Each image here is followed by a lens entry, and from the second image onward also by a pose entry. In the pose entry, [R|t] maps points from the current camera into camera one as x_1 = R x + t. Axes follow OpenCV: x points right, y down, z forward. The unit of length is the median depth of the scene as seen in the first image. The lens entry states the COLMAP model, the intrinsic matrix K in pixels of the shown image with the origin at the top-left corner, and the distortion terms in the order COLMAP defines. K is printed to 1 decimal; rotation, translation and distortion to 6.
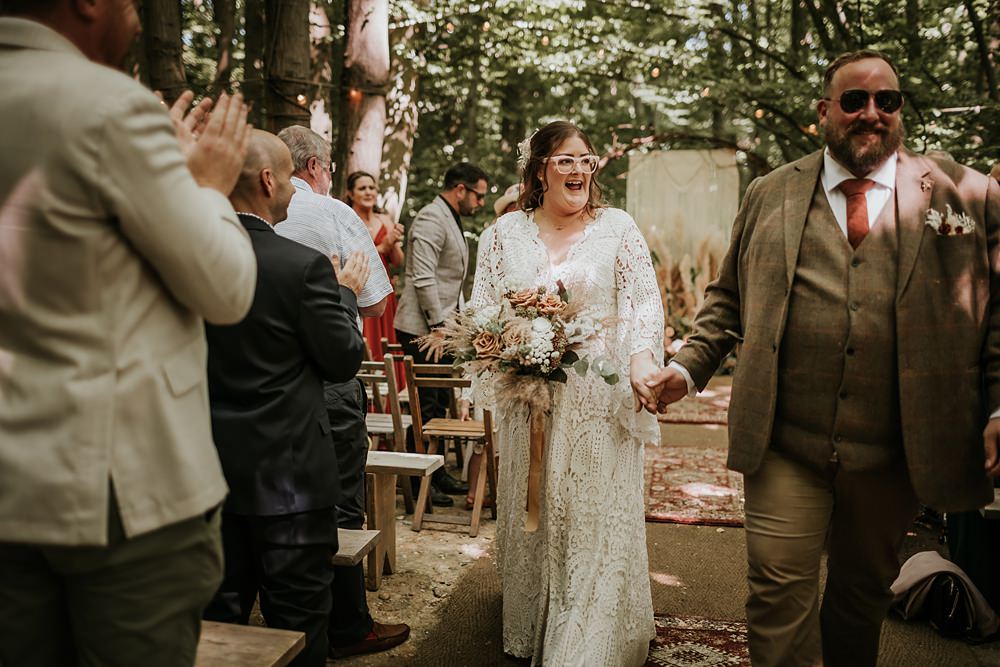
lens RADIAL K [[957.3, 0, 490.9], [0, 957.3, 302.9], [0, 0, 1]] dist [0.002526, -0.012612]
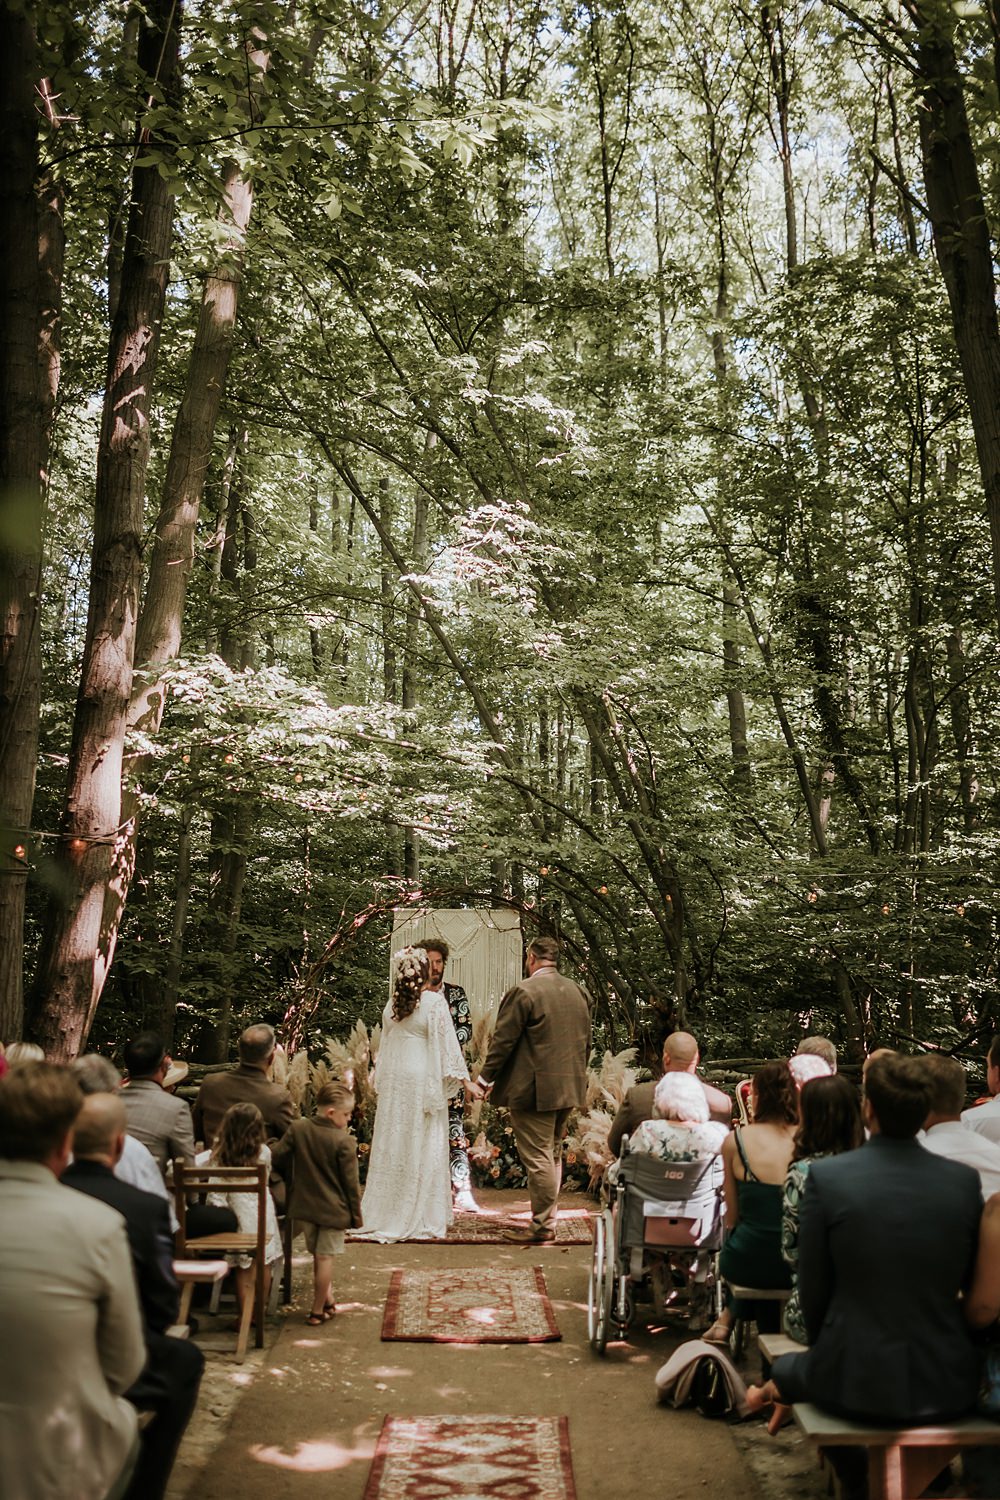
lens RADIAL K [[1507.9, 0, 500.0], [0, 1507.9, 750.0], [0, 0, 1]] dist [0.008300, -0.016701]
pose [[0.972239, 0.048920, 0.228817, -0.075377], [0.002911, 0.975296, -0.220882, -0.003975], [-0.233970, 0.215417, 0.948079, -0.303073]]
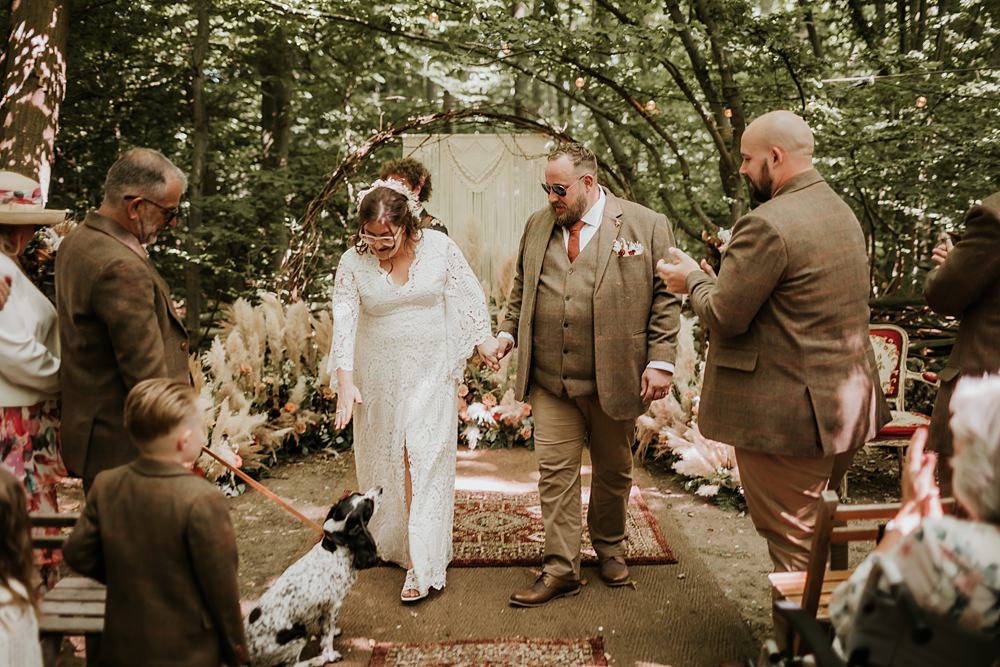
lens RADIAL K [[901.0, 0, 500.0], [0, 901.0, 333.5], [0, 0, 1]] dist [-0.003153, -0.006726]
pose [[0.977850, -0.024878, 0.207824, 0.078683], [0.018097, 0.999242, 0.034467, -0.035572], [-0.208524, -0.029942, 0.977559, 0.357018]]
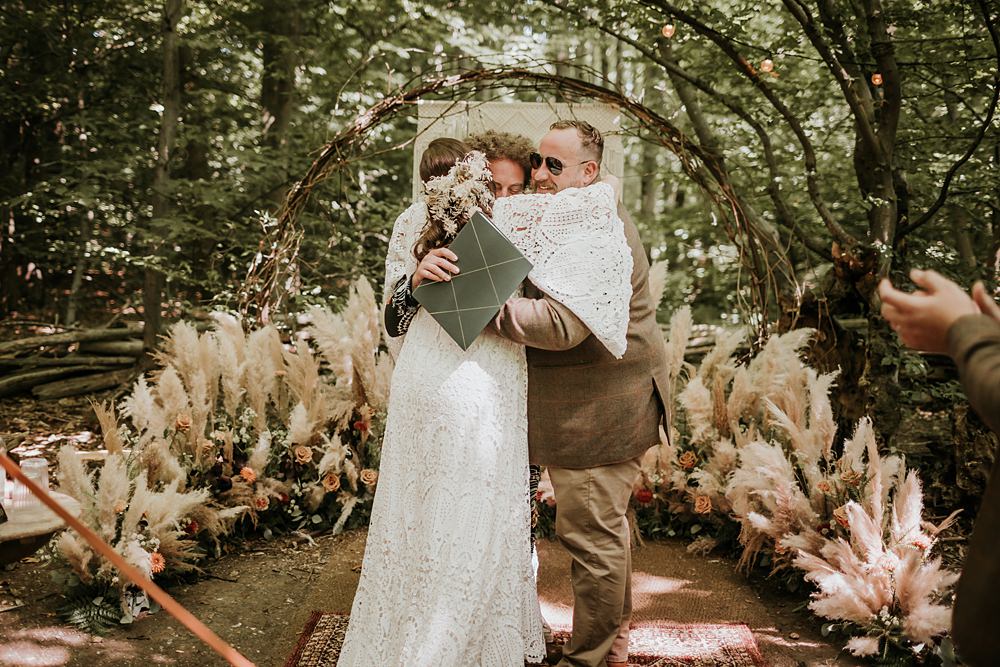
lens RADIAL K [[957.3, 0, 490.9], [0, 957.3, 302.9], [0, 0, 1]] dist [0.002526, -0.012612]
pose [[0.985307, 0.012666, 0.170324, 0.103417], [-0.012520, 0.999920, -0.001935, -0.052135], [-0.170335, -0.000226, 0.985386, 0.519785]]
